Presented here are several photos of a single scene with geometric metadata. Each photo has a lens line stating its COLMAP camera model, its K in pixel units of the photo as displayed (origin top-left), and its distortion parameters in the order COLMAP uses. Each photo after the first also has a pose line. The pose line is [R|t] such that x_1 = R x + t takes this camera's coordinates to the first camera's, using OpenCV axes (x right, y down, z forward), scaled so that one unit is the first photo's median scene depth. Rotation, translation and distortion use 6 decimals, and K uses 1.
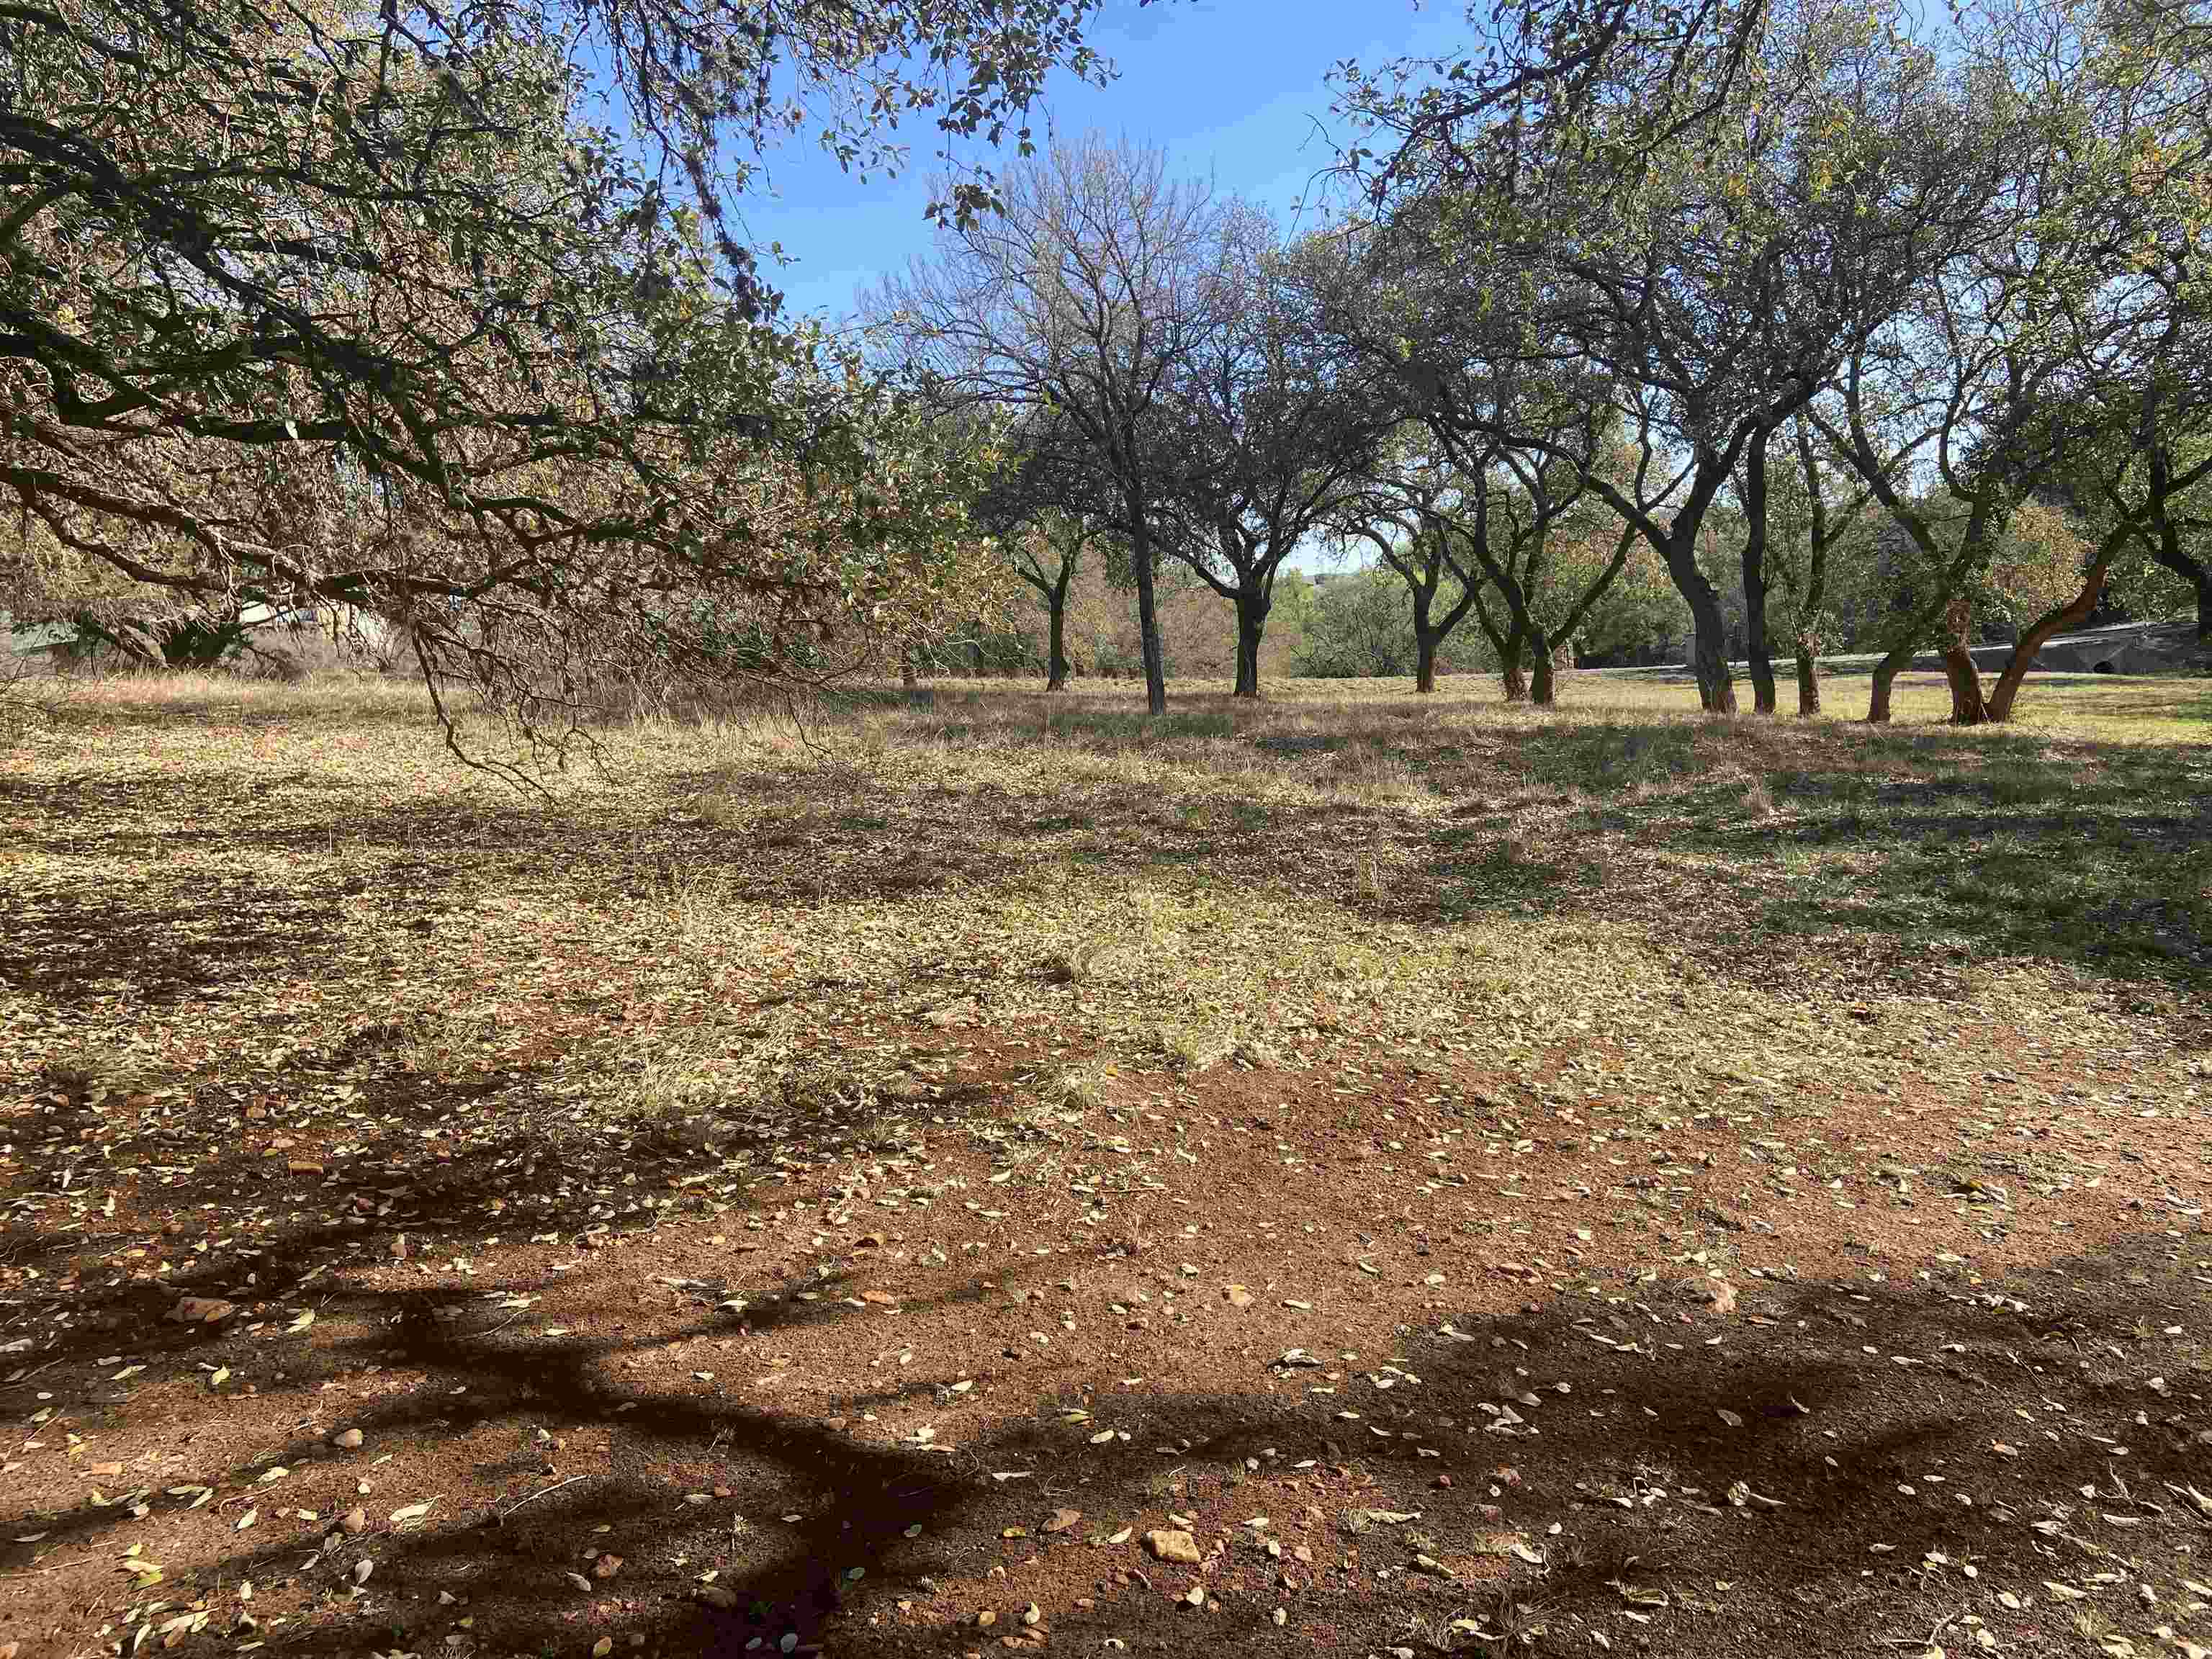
lens RADIAL K [[1719.7, 0, 1106.0], [0, 1719.7, 829.5], [0, 0, 1]] dist [0.138244, -0.192052]
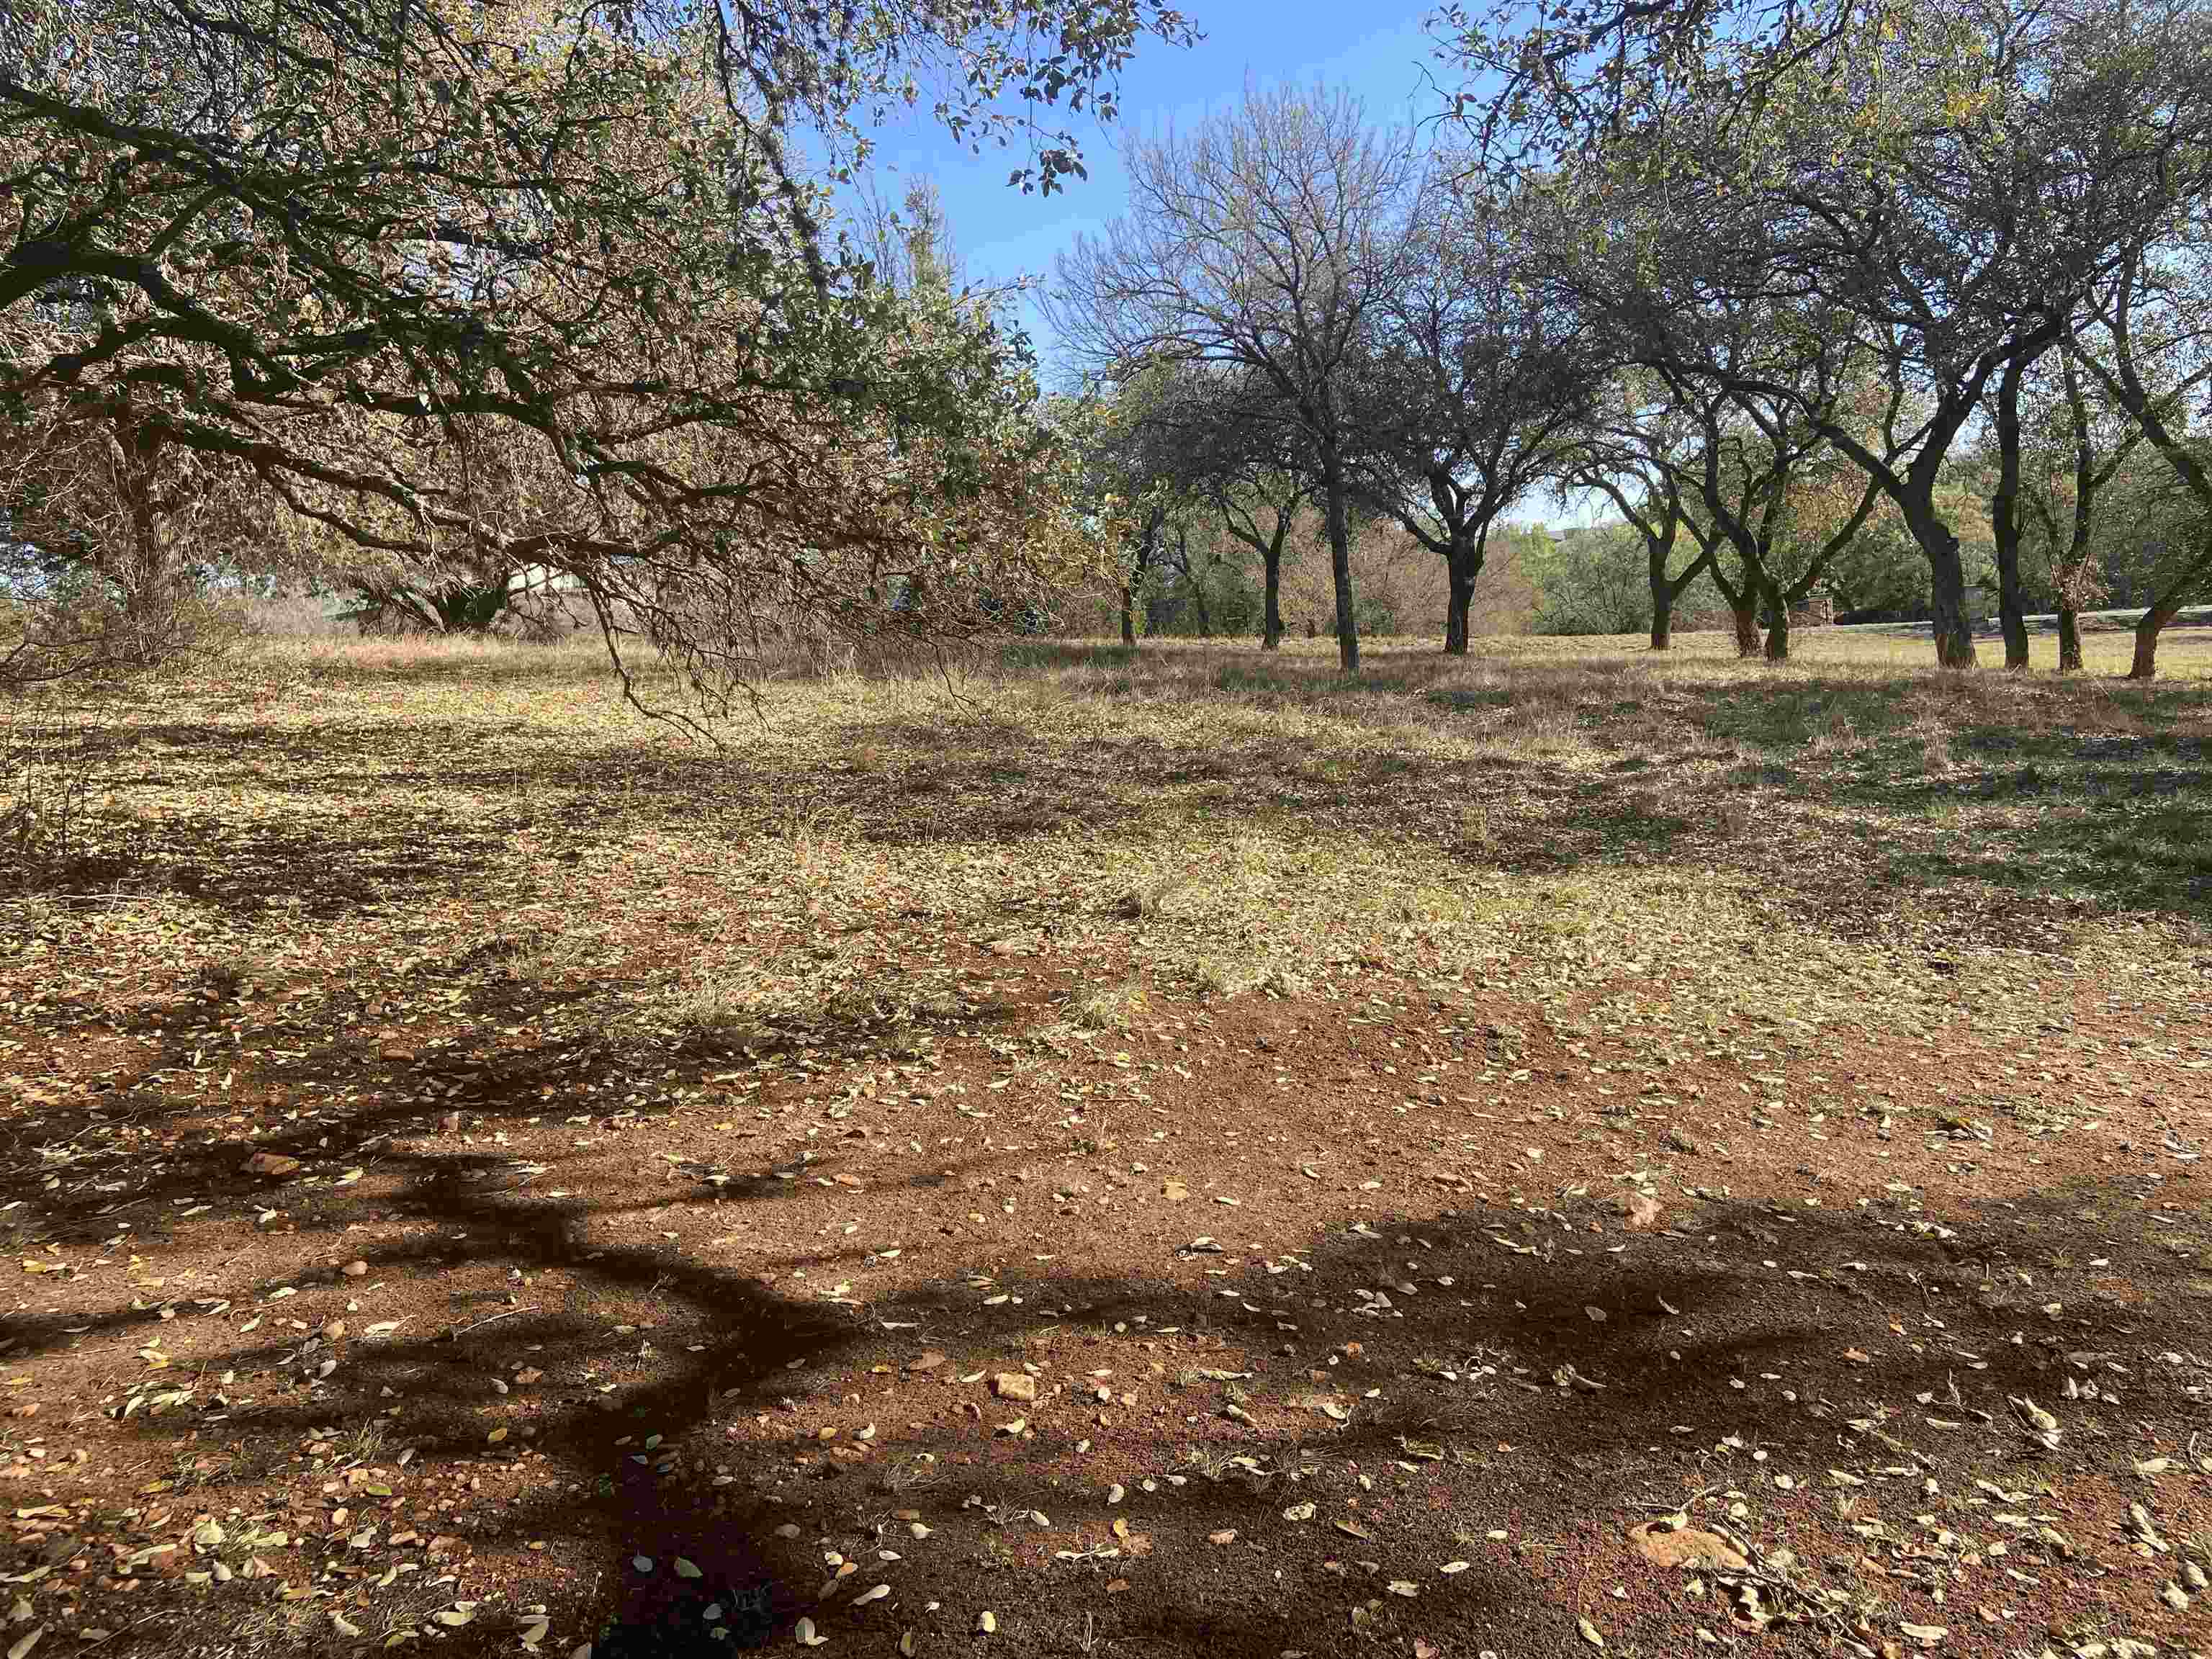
lens RADIAL K [[1719.7, 0, 1106.0], [0, 1719.7, 829.5], [0, 0, 1]] dist [0.138244, -0.192052]
pose [[0.990210, 0.011608, -0.139100, 0.112068], [-0.008587, 0.999715, 0.022296, 0.013054], [0.139319, -0.020884, 0.990027, -0.038176]]
